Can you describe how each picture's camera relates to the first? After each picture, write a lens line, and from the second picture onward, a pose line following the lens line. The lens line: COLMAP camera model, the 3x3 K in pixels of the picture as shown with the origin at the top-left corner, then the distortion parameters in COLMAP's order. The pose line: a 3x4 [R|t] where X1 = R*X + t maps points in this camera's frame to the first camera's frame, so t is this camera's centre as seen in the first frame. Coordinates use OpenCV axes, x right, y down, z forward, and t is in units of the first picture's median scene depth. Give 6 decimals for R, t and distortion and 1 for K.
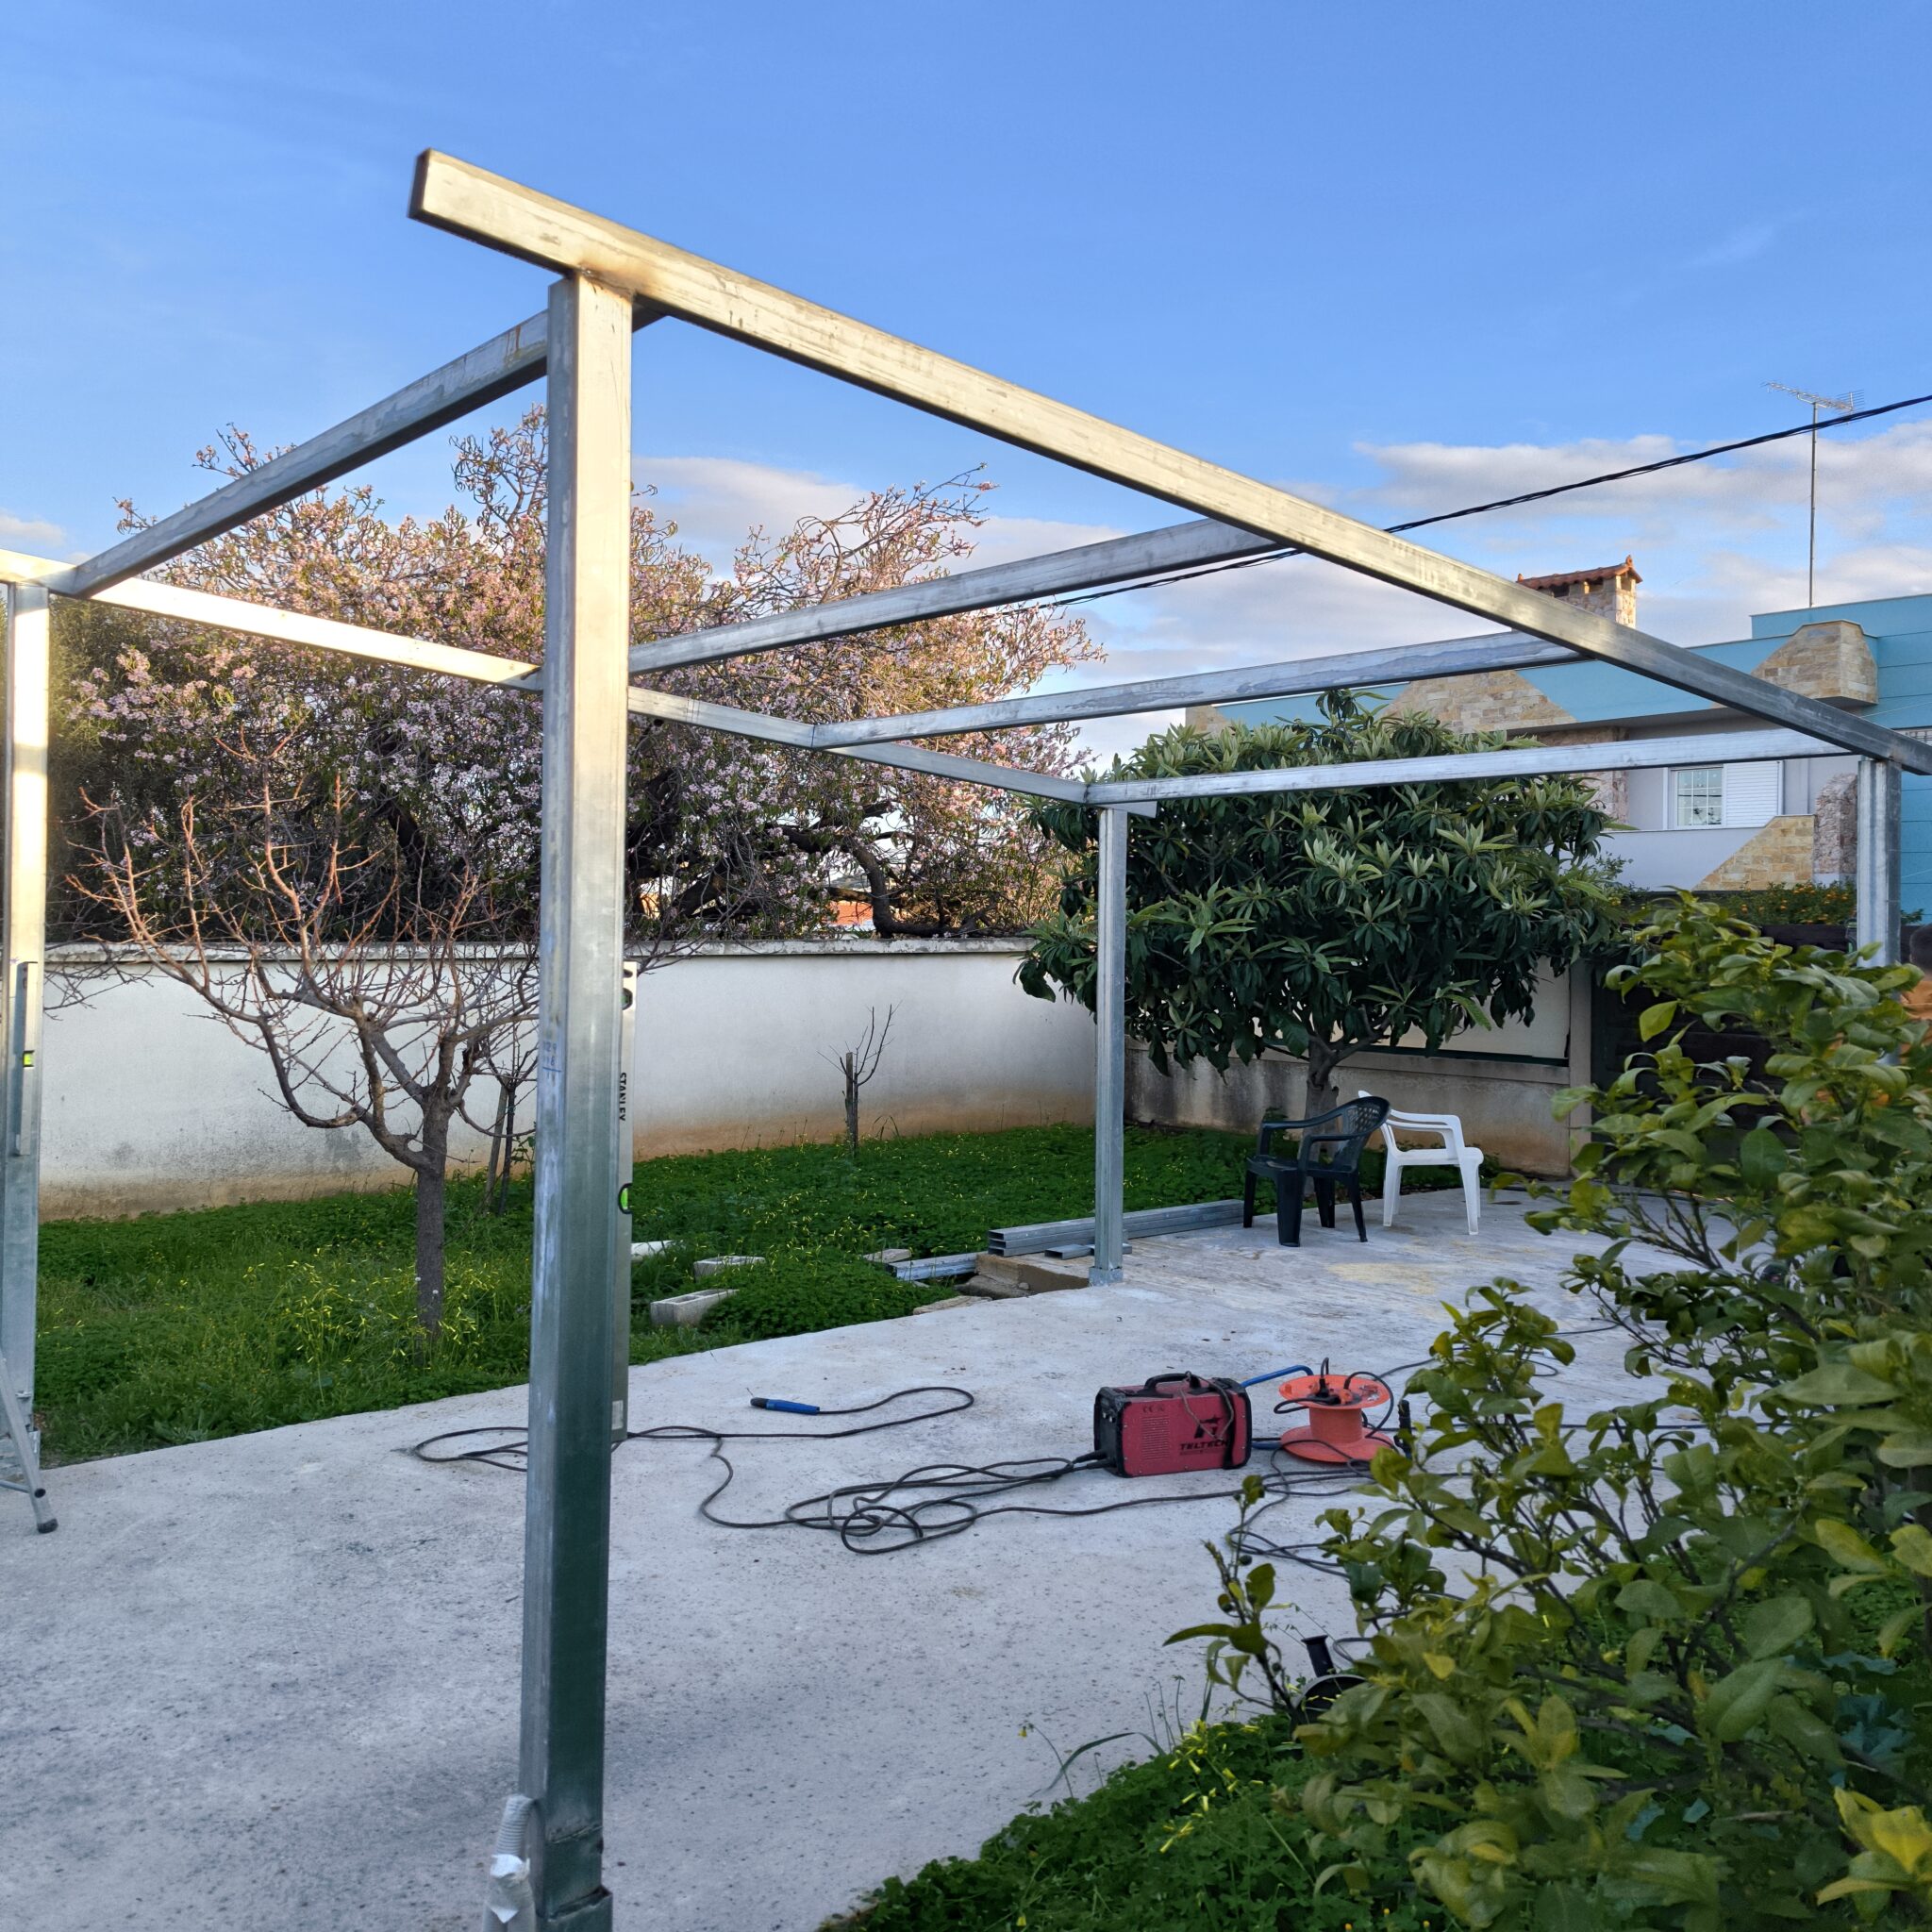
lens RADIAL K [[1931.8, 0, 913.1], [0, 1931.8, 893.5], [0, 0, 1]] dist [0.037357, -0.026237]
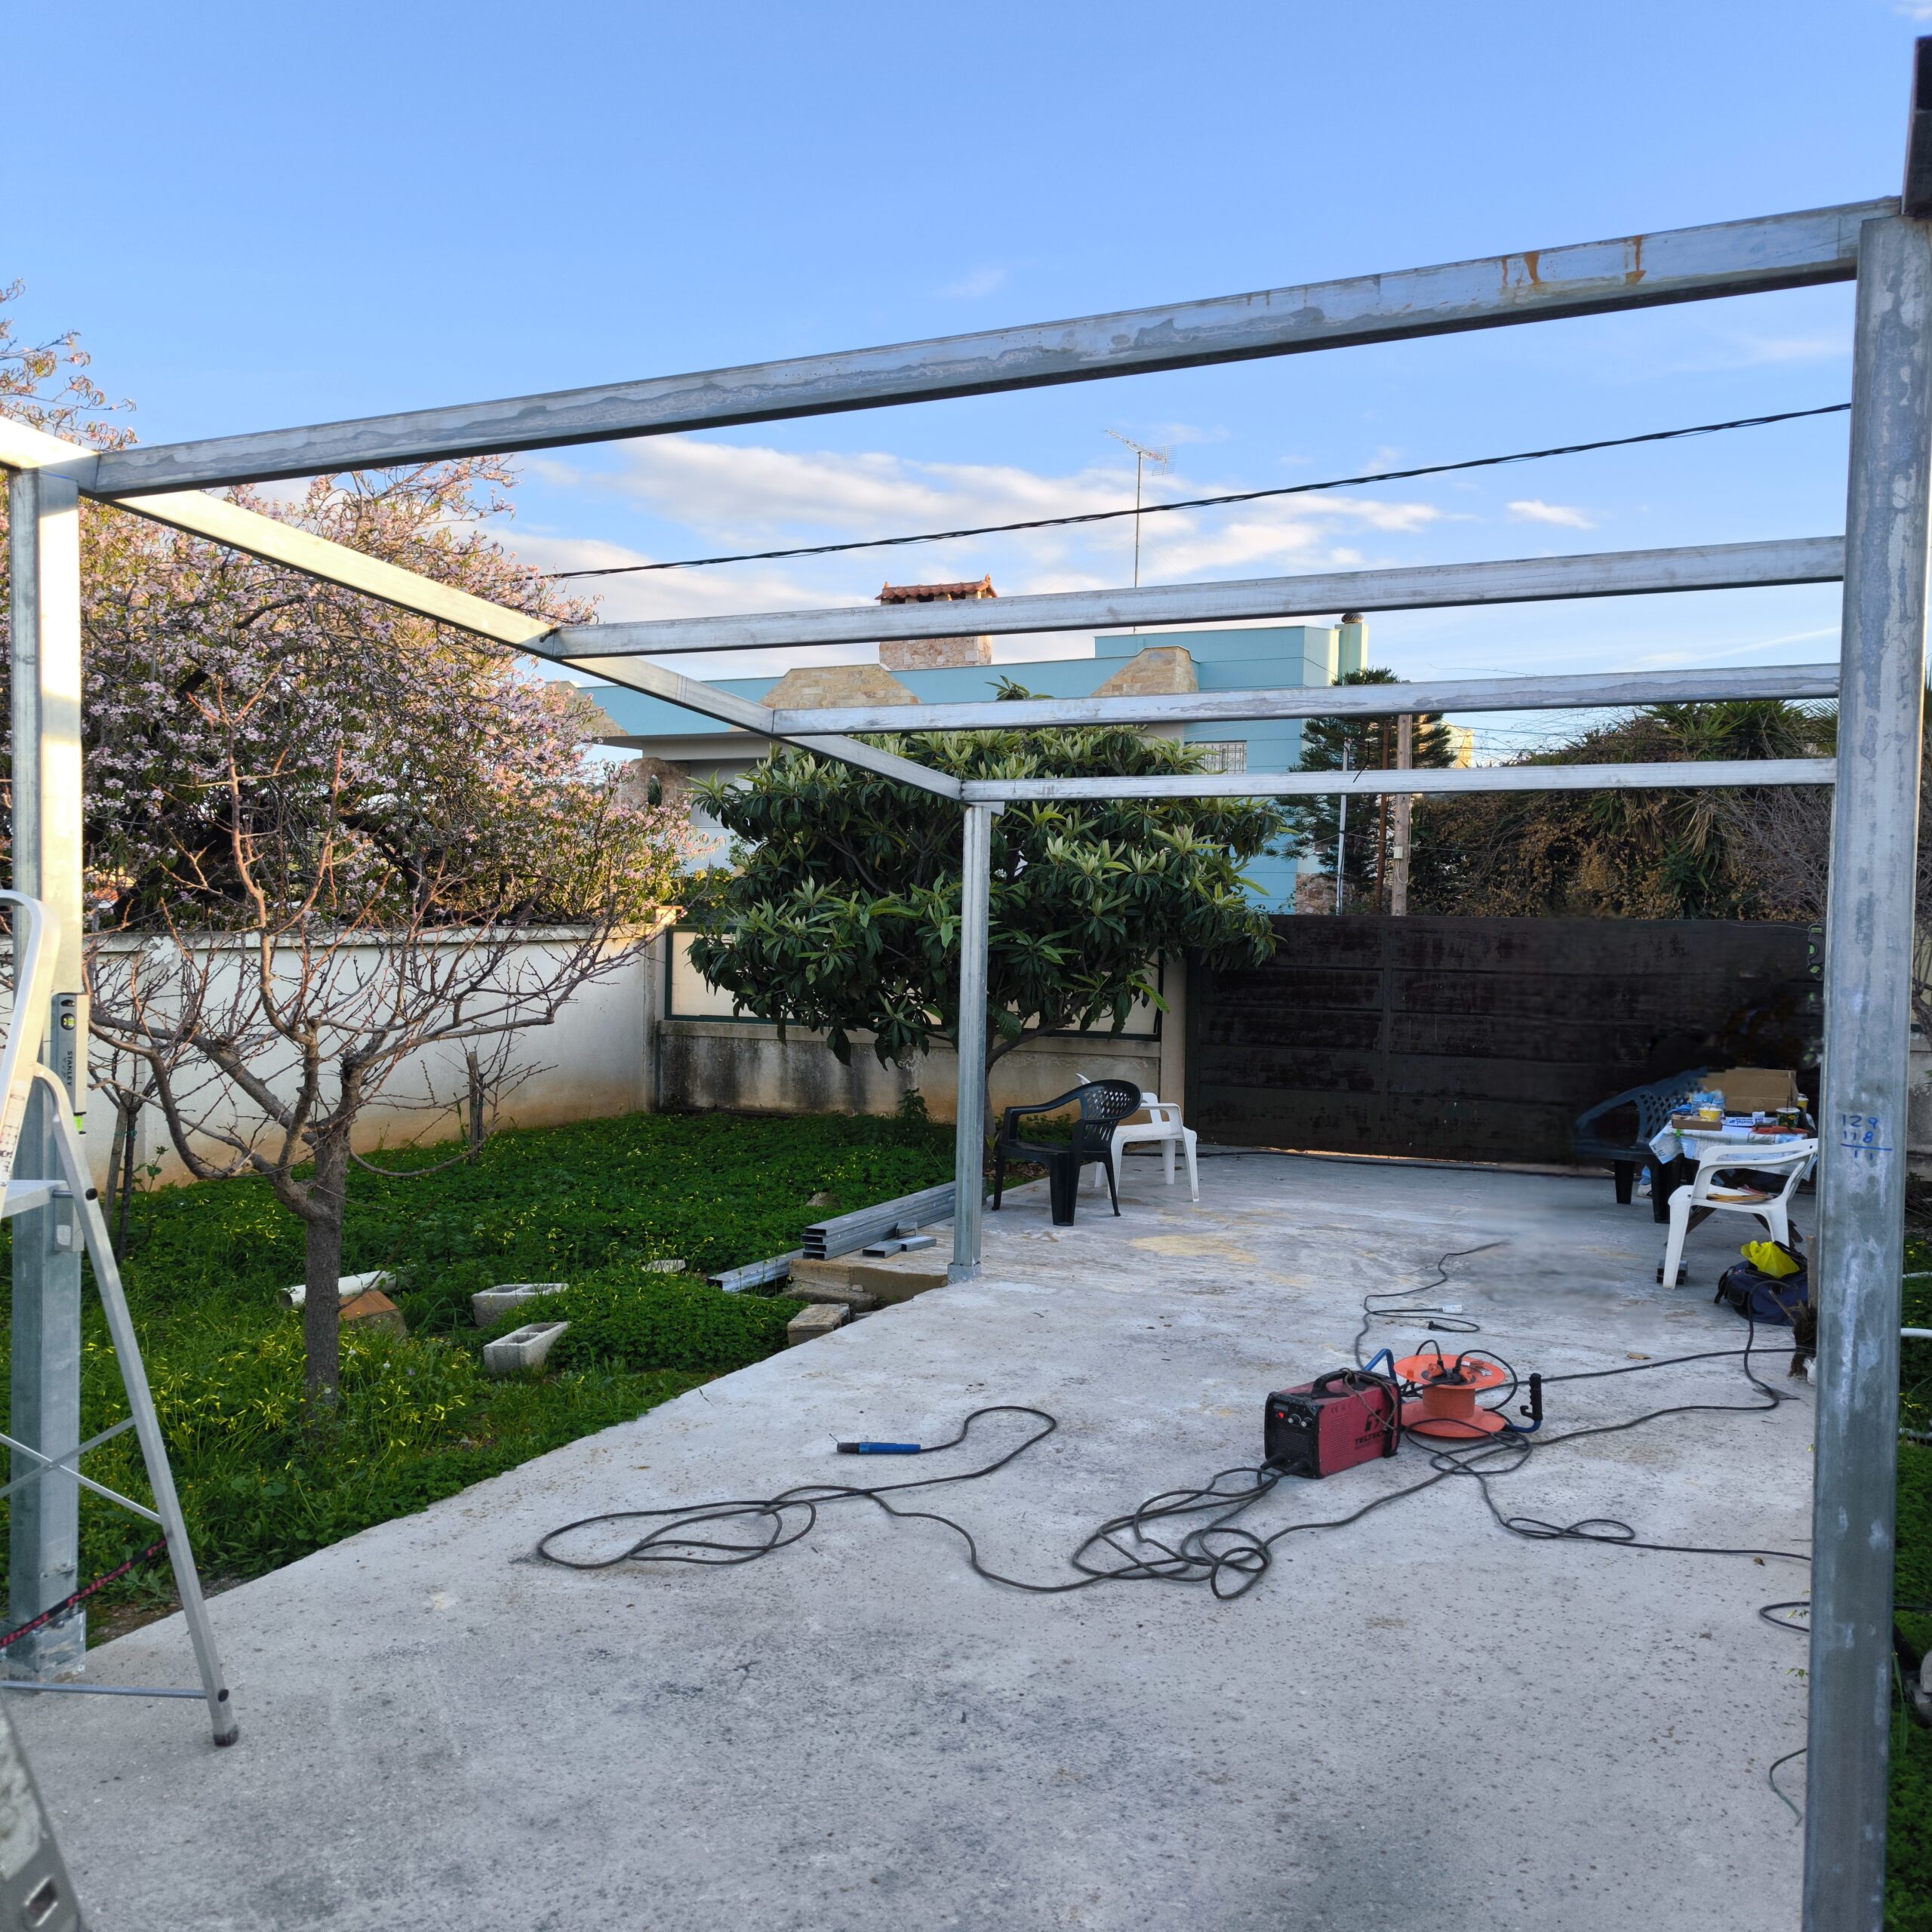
lens RADIAL K [[1834.9, 0, 966.0], [0, 1834.9, 966.0], [0, 0, 1]] dist [0.032792, -0.012250]
pose [[0.897224, -0.013721, 0.441363, -0.423872], [-0.009814, 0.998651, 0.050996, -0.013023], [-0.441467, -0.050086, 0.895878, 0.203219]]
